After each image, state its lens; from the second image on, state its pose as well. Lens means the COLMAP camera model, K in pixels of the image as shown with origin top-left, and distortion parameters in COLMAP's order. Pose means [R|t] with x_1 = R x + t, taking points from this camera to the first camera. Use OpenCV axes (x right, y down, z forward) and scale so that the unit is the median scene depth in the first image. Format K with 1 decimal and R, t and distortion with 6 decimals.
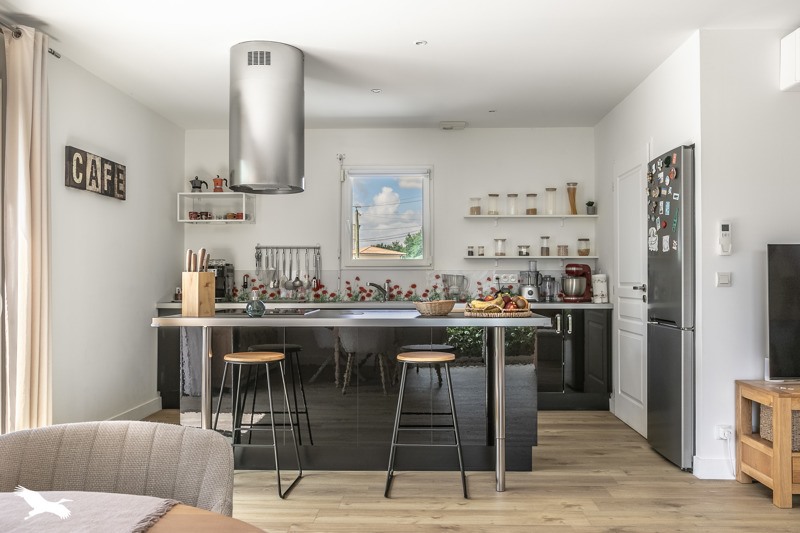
lens RADIAL K [[649.1, 0, 400.4], [0, 649.1, 270.0], [0, 0, 1]] dist [-0.004628, 0.006272]
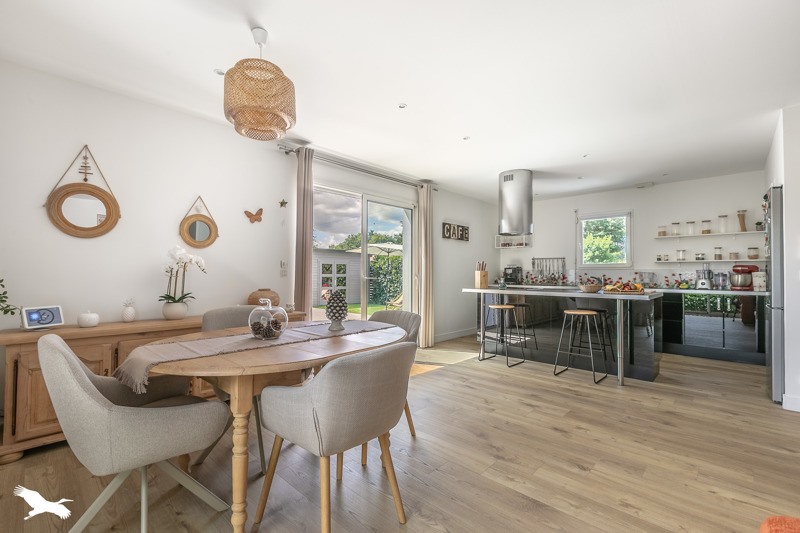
lens RADIAL K [[353.5, 0, 400.3], [0, 353.5, 266.7], [0, 0, 1]] dist [0.000275, 0.000041]
pose [[0.743413, -0.007894, -0.668786, 0.225428], [0.003568, 0.999963, -0.007837, -0.001783], [0.668823, 0.003440, 0.743414, -0.128026]]
